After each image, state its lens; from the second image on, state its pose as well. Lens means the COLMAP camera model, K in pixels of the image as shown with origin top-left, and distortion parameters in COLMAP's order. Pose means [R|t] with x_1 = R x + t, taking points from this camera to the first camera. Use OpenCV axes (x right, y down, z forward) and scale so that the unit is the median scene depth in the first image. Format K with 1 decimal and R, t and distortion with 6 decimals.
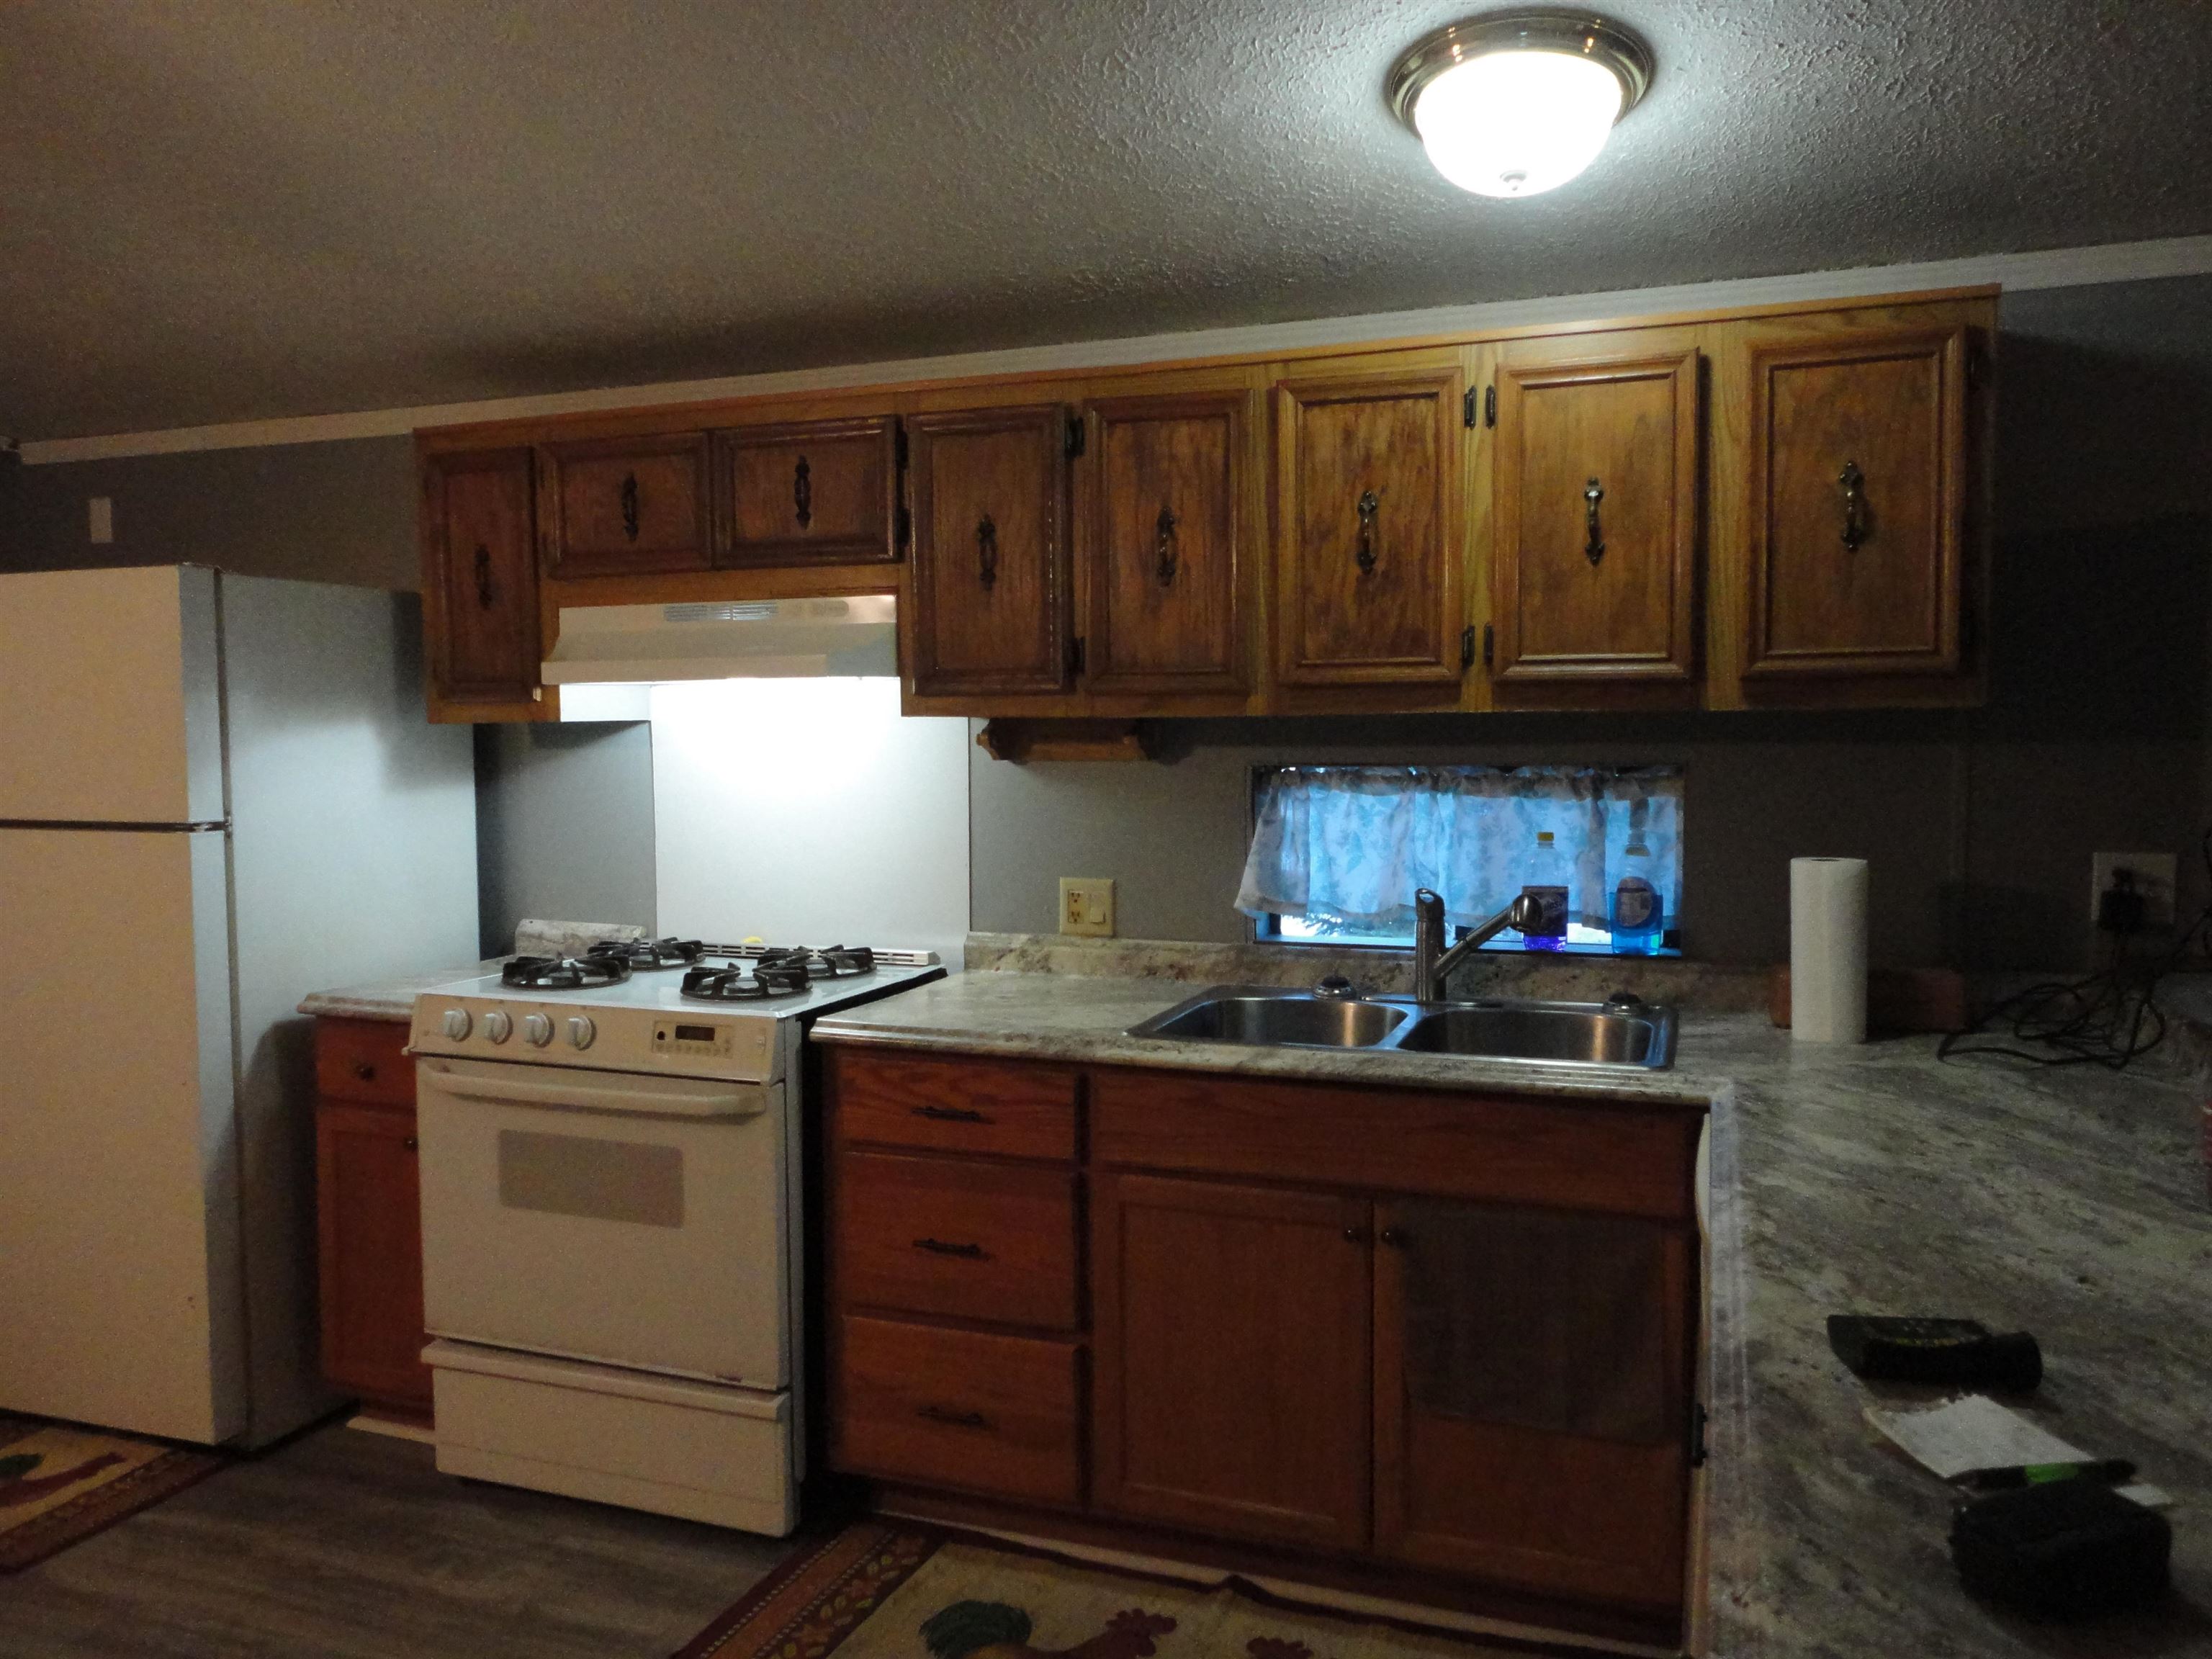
lens RADIAL K [[1602.3, 0, 1109.3], [0, 1602.3, 825.0], [0, 0, 1]] dist [-0.012683, 0.005186]
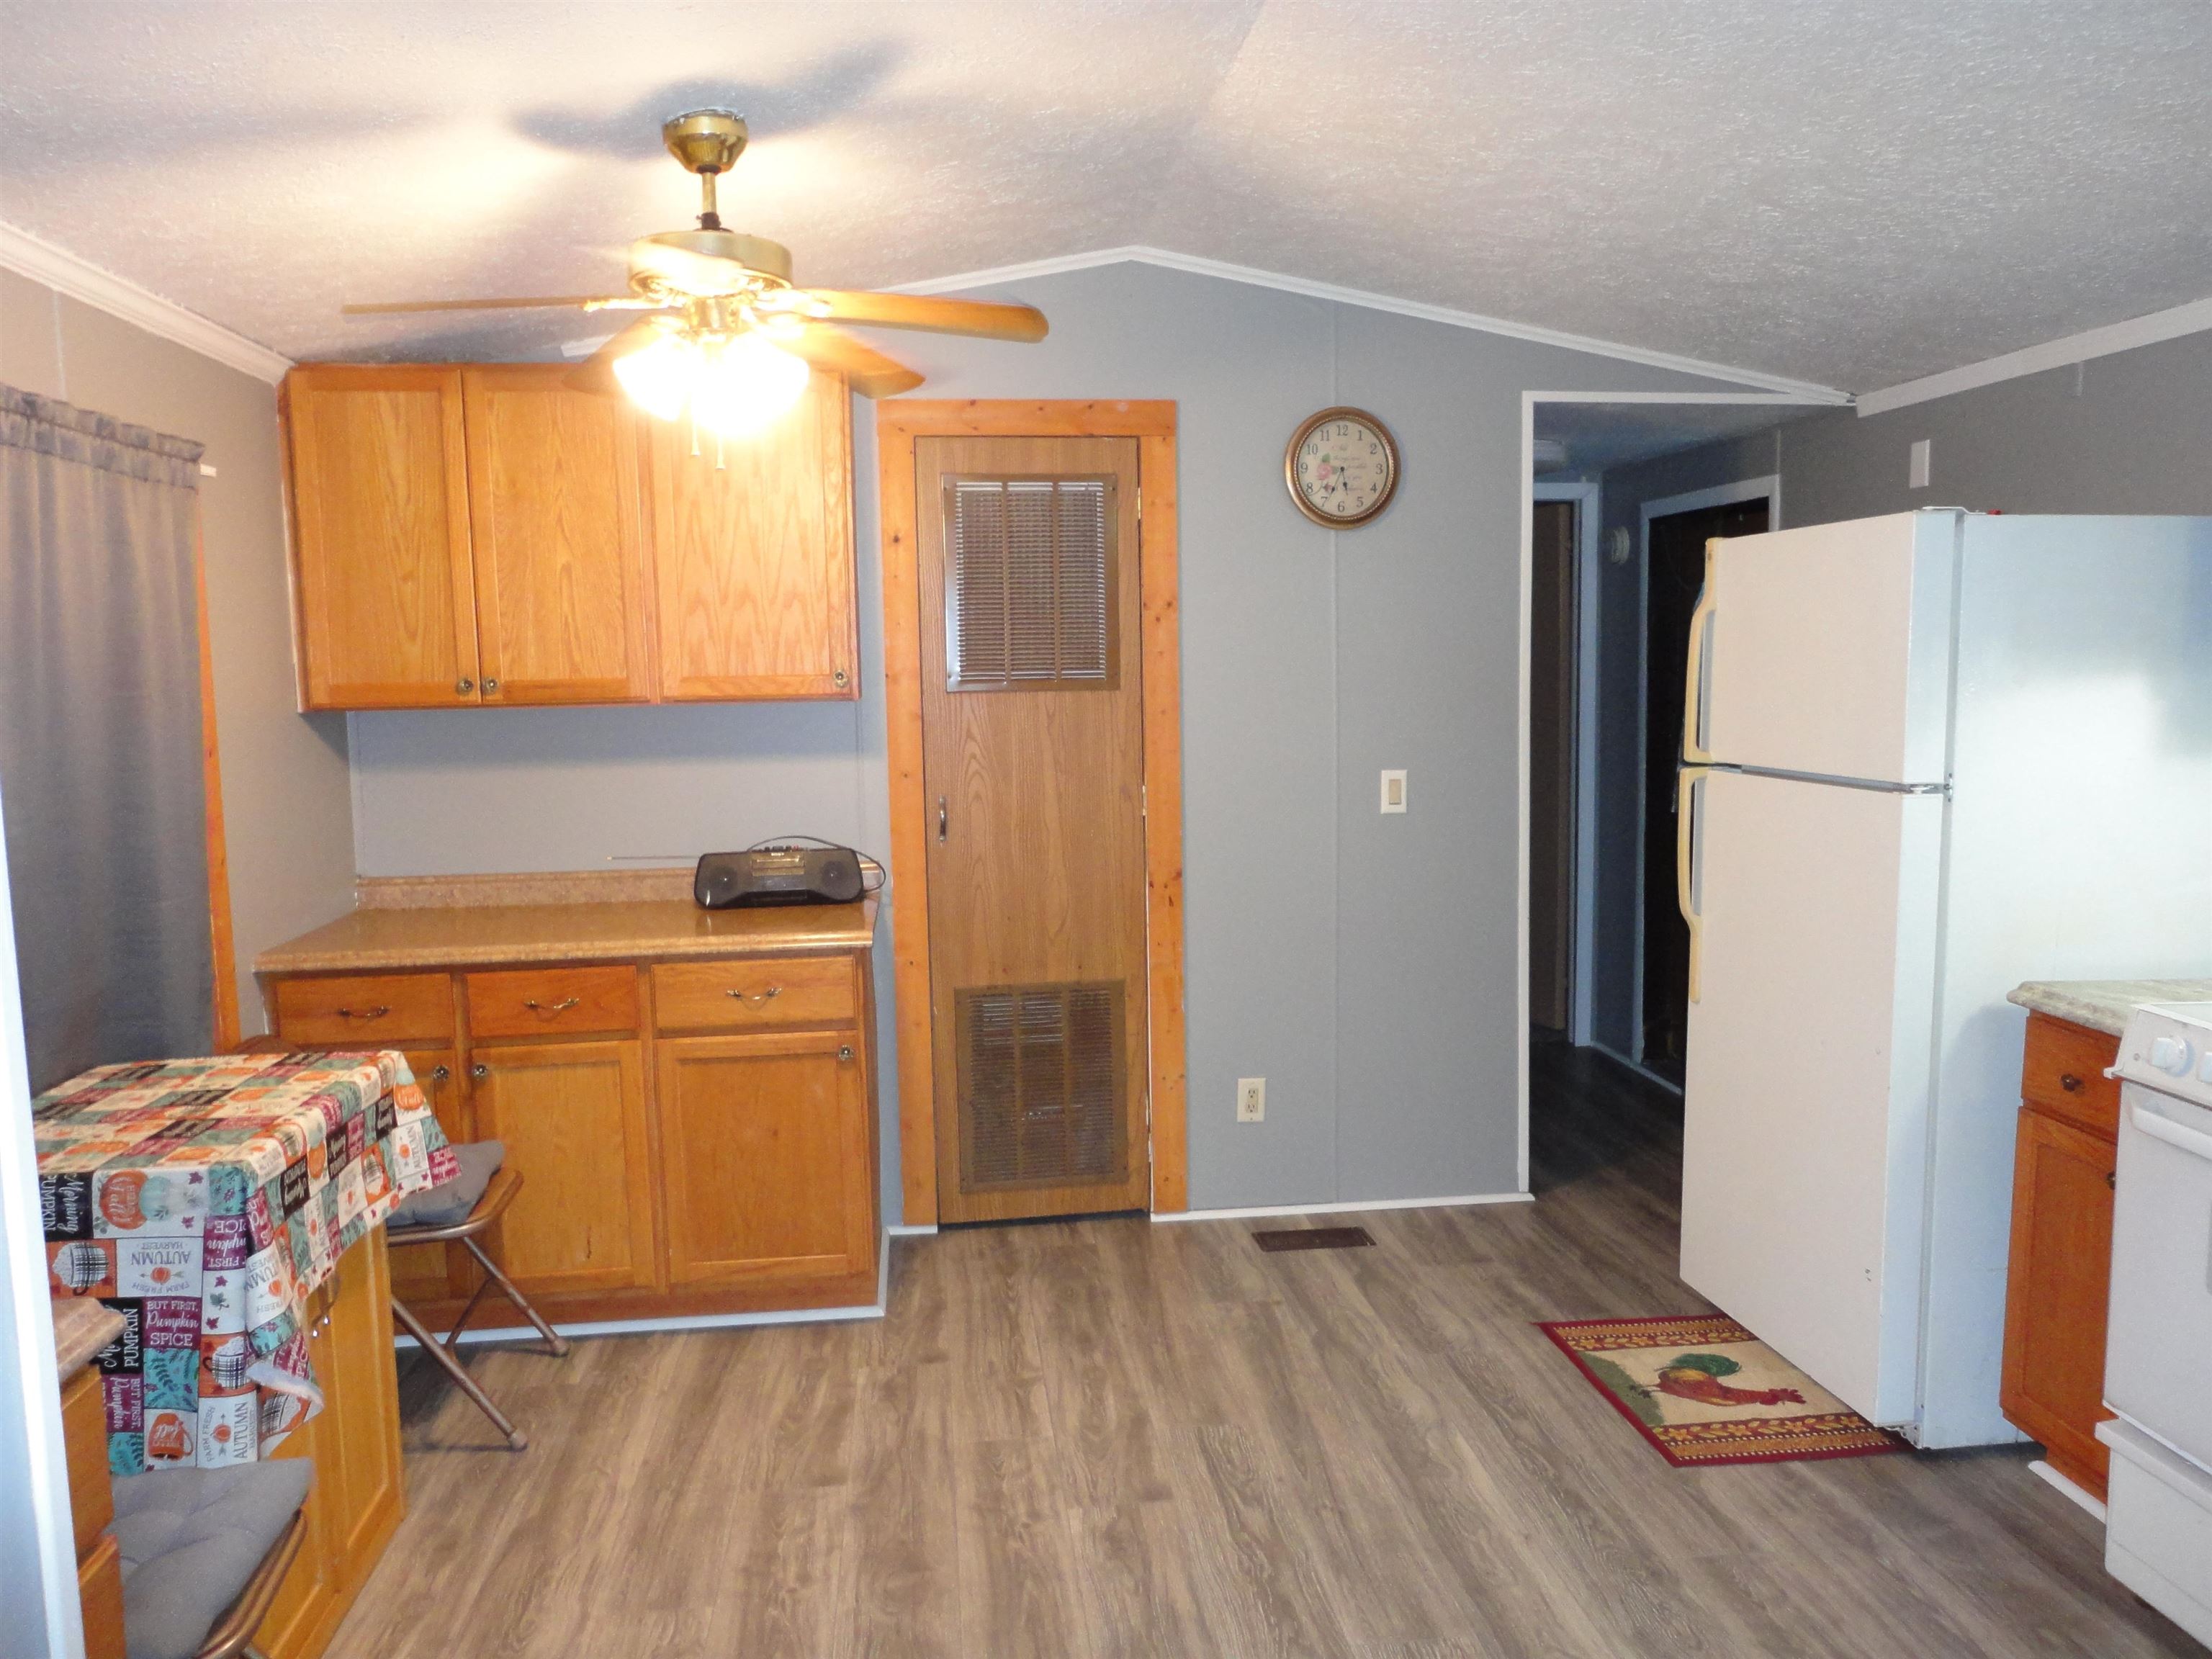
lens RADIAL K [[1602.3, 0, 1115.5], [0, 1602.3, 821.9], [0, 0, 1]] dist [-0.012683, 0.005186]
pose [[0.451003, 0.094192, -0.887538, 0.054589], [-0.056823, 0.995428, 0.076768, -0.023700], [0.890712, 0.015809, 0.454294, 0.145628]]
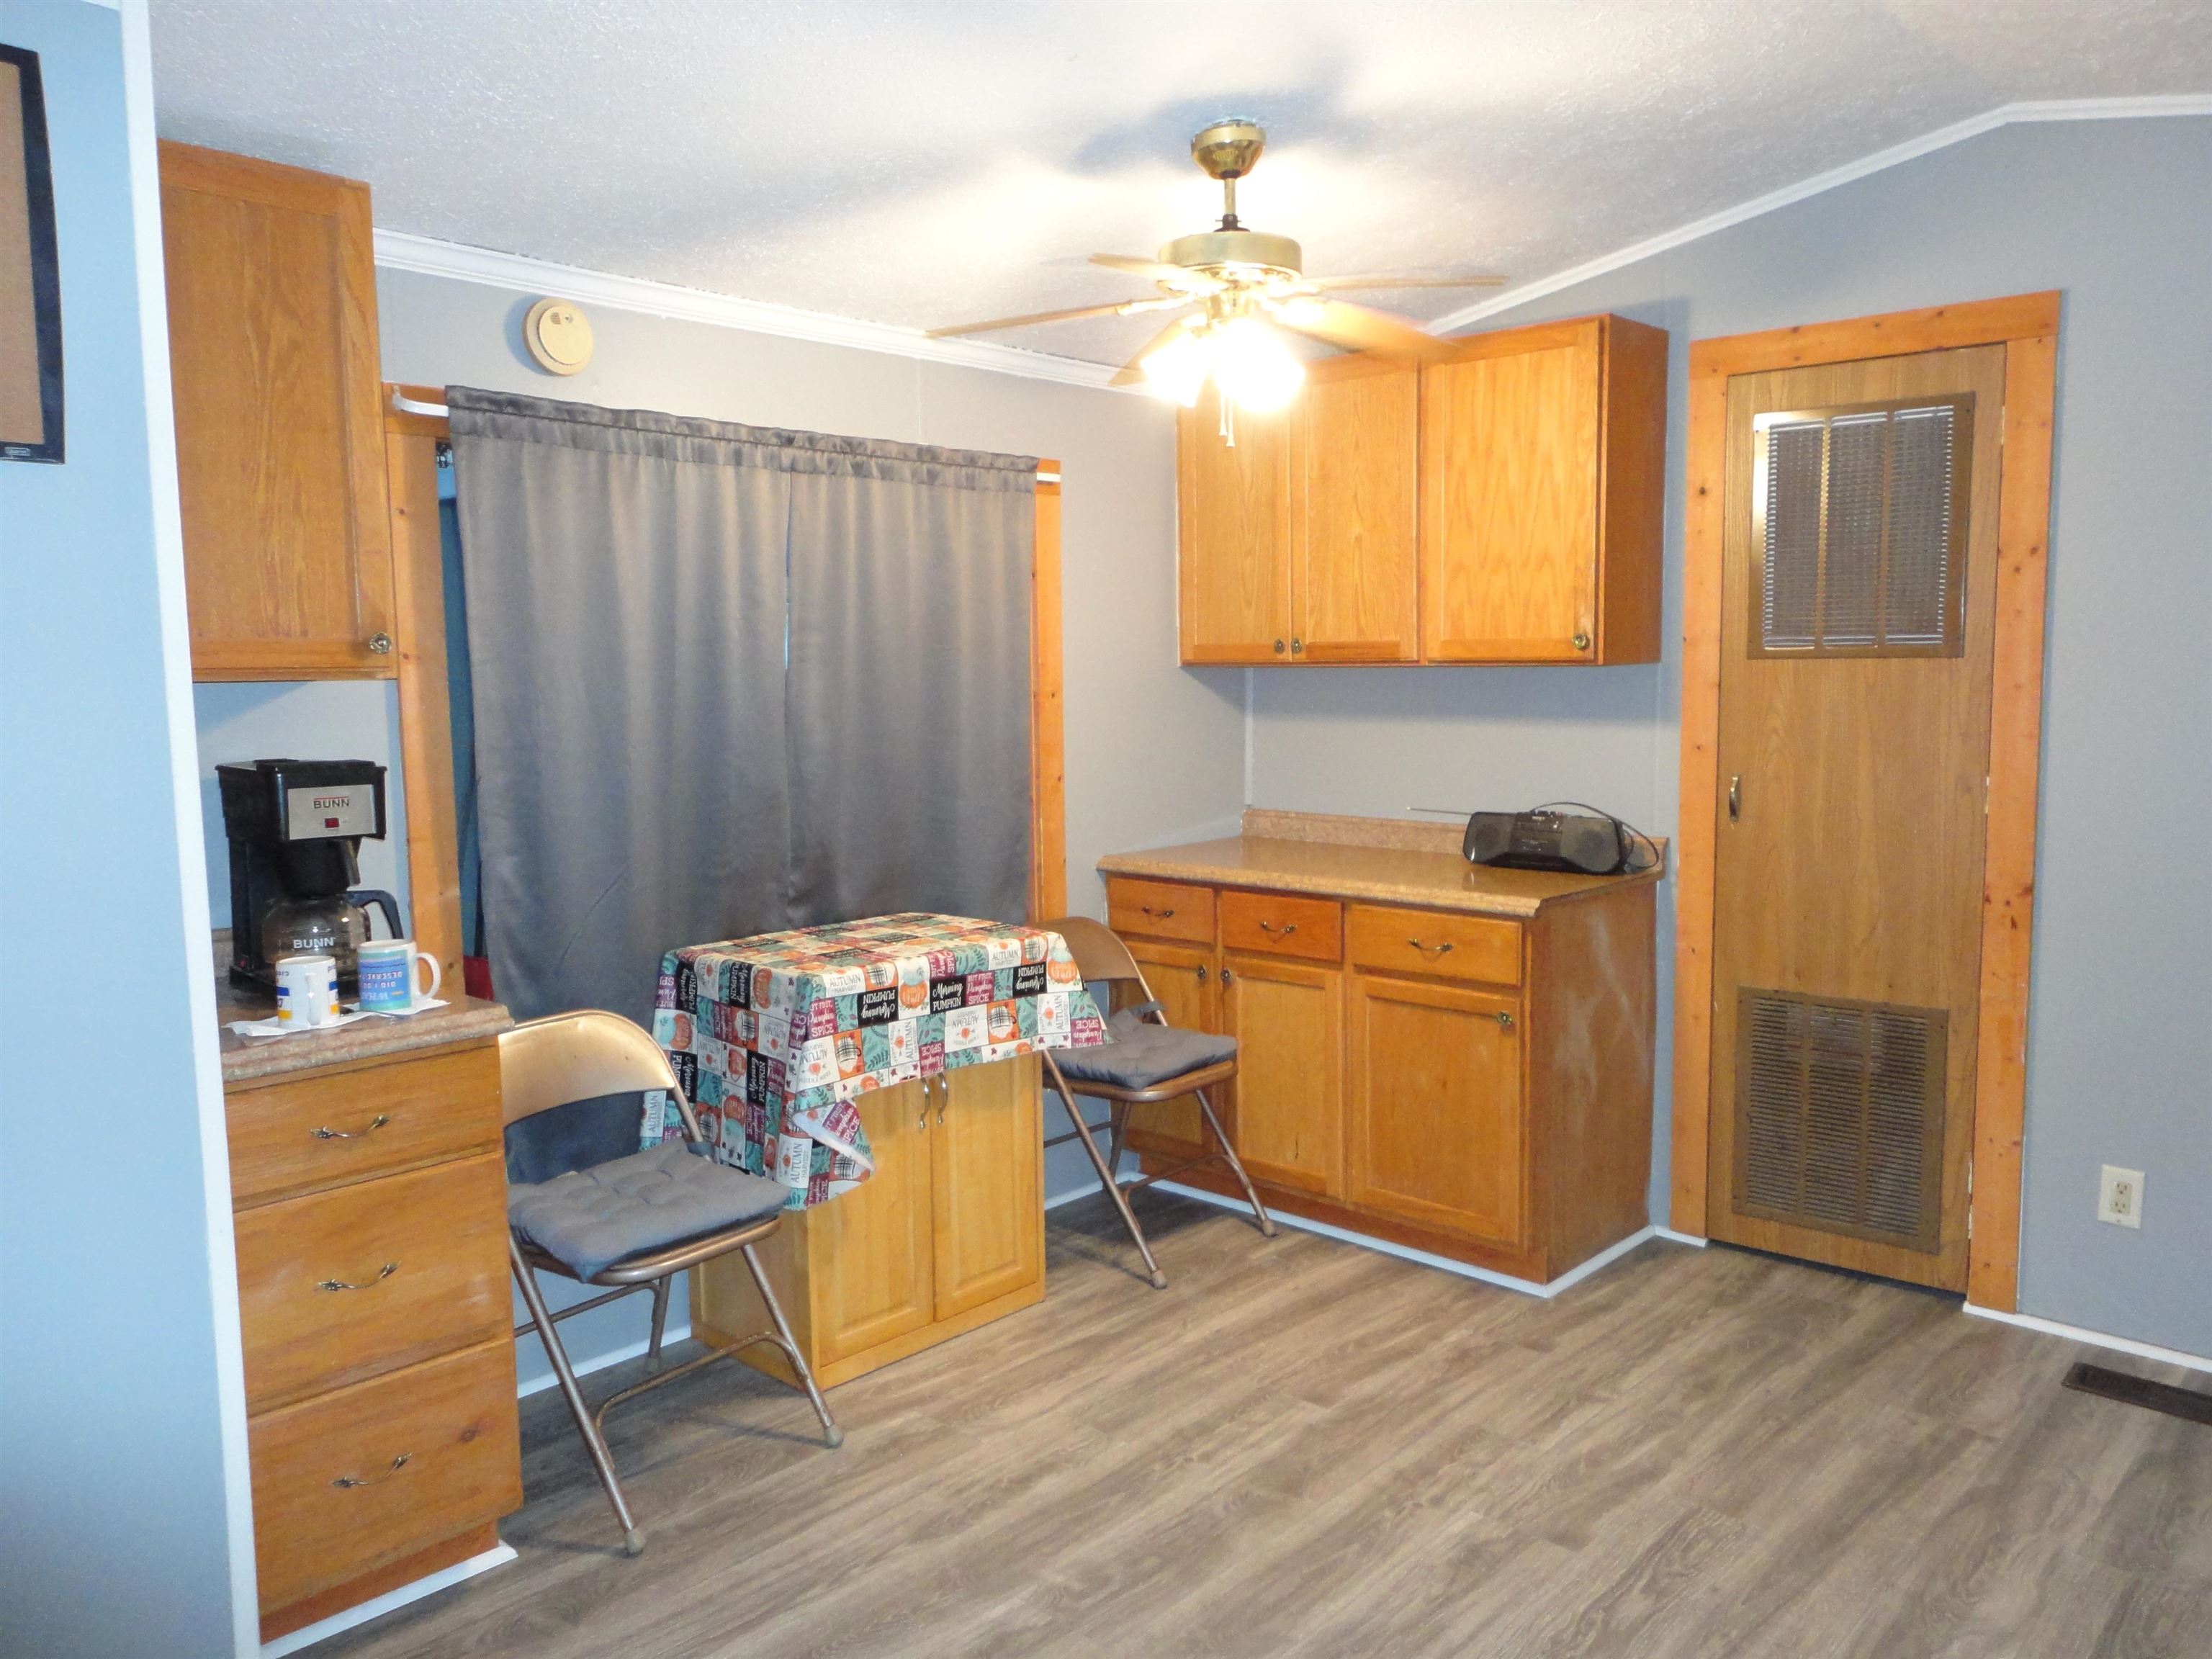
lens RADIAL K [[1602.3, 0, 1112.6], [0, 1602.3, 829.0], [0, 0, 1]] dist [-0.012683, 0.005186]
pose [[-0.390491, 0.116455, -0.913212, 0.097331], [-0.053311, 0.987442, 0.148717, -0.047312], [0.919062, 0.106757, -0.379378, 0.657911]]
